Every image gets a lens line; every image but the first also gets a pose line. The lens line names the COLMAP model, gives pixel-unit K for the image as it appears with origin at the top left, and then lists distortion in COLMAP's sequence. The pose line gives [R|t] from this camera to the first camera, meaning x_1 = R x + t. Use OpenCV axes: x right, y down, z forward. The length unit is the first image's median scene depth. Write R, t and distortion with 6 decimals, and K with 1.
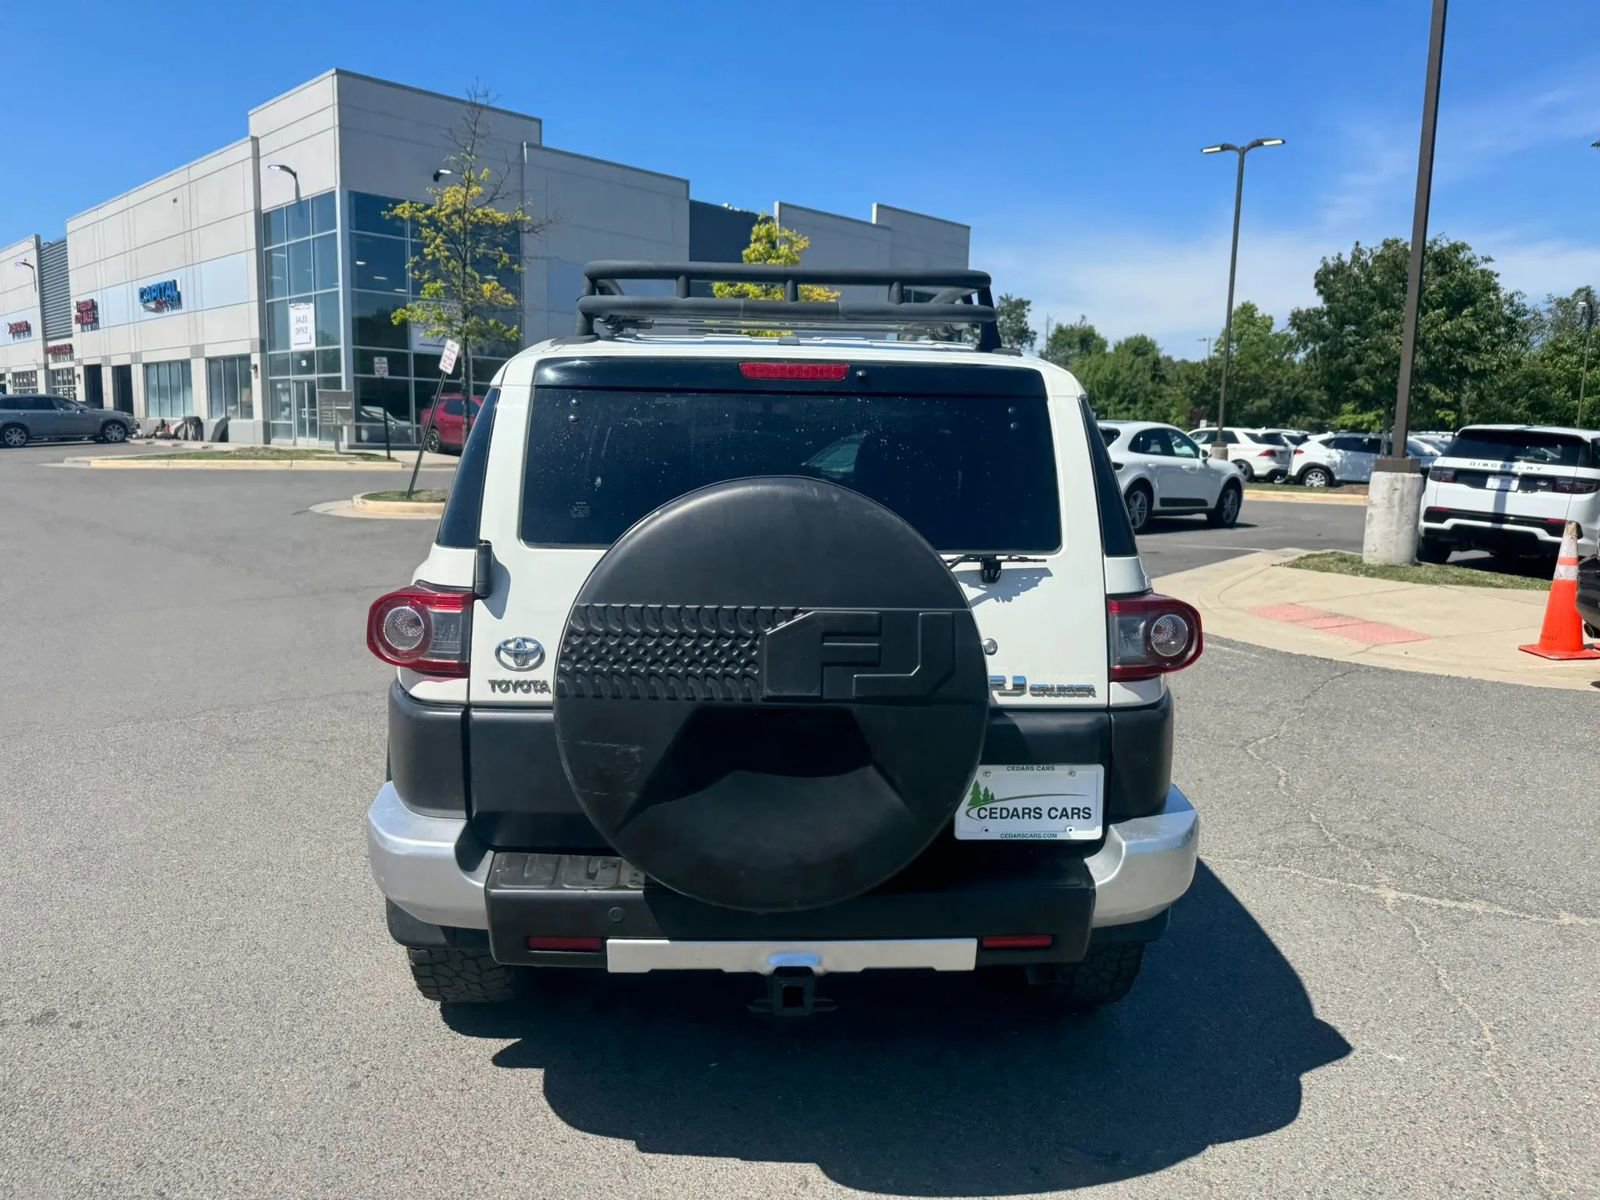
lens RADIAL K [[1125.6, 0, 791.6], [0, 1125.6, 587.4], [0, 0, 1]] dist [0.035427, -0.043464]
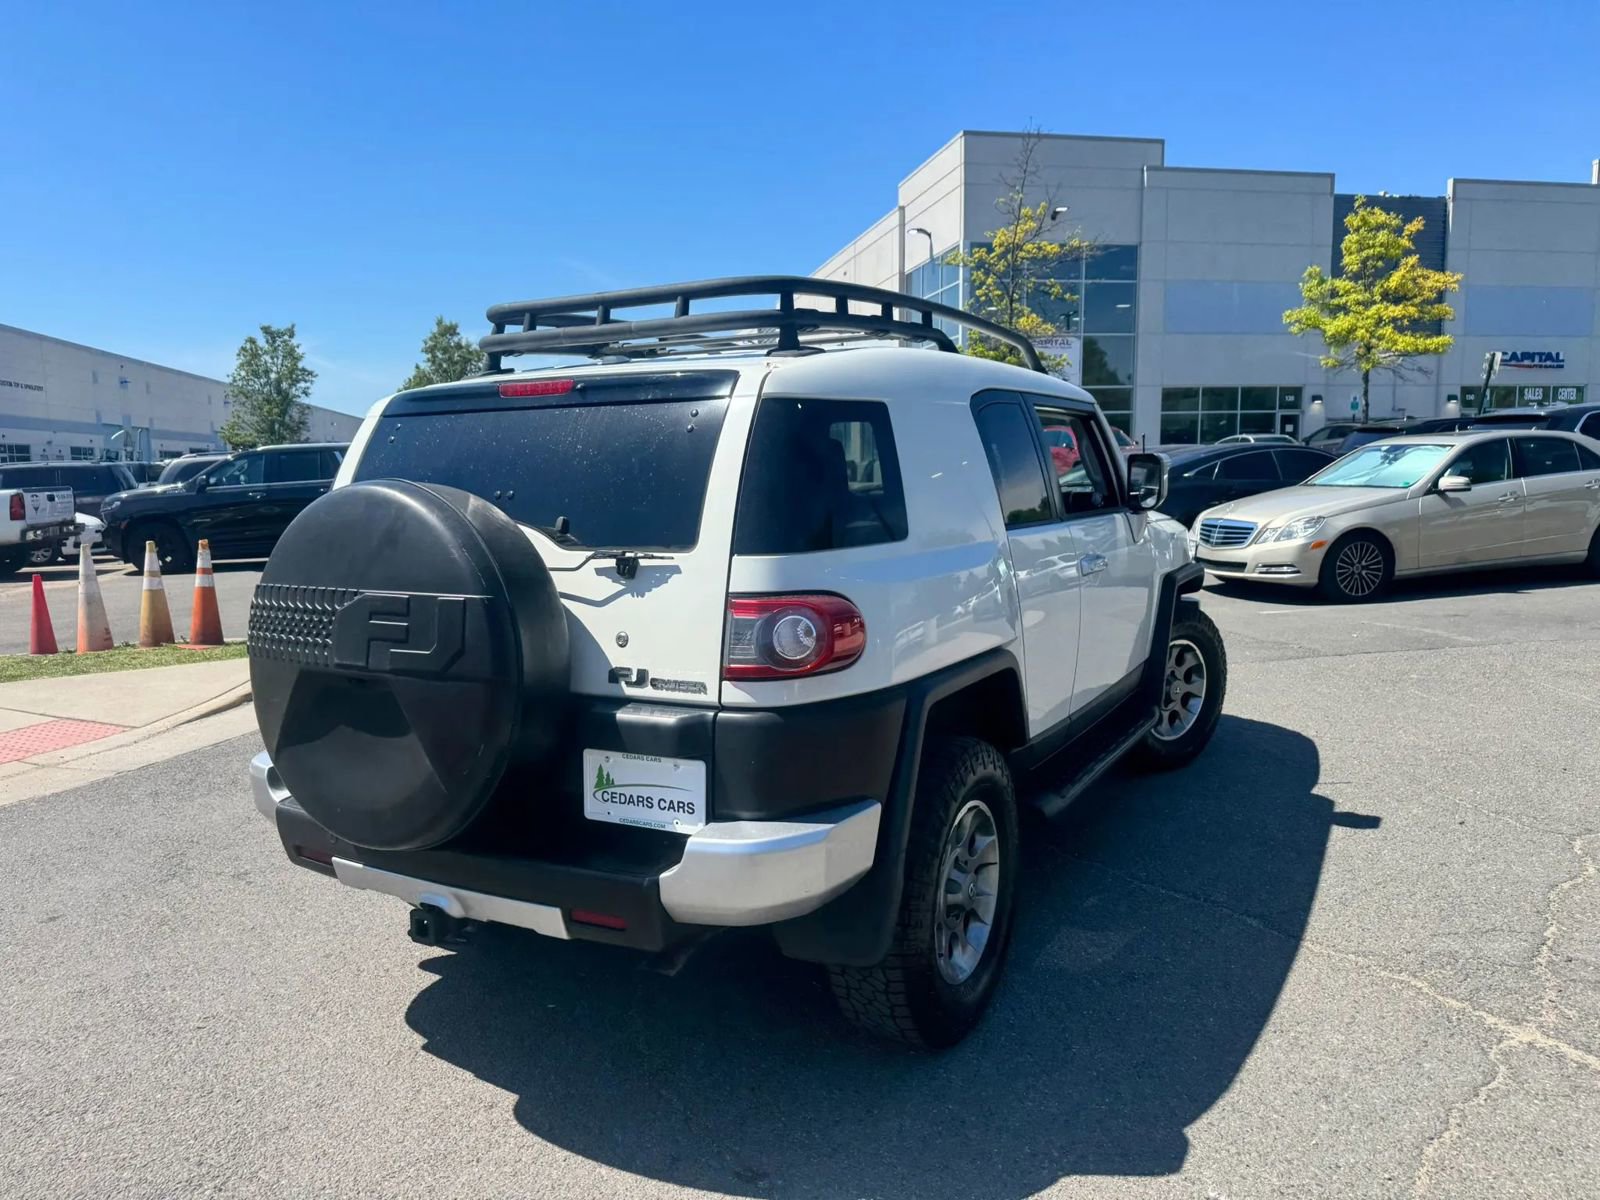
lens RADIAL K [[1125.6, 0, 796.0], [0, 1125.6, 603.2], [0, 0, 1]] dist [0.035427, -0.043464]
pose [[0.839297, 0.027985, -0.542953, 0.135688], [-0.034849, 0.999390, -0.002359, 0.002466], [0.542556, 0.020901, 0.839760, 0.032050]]
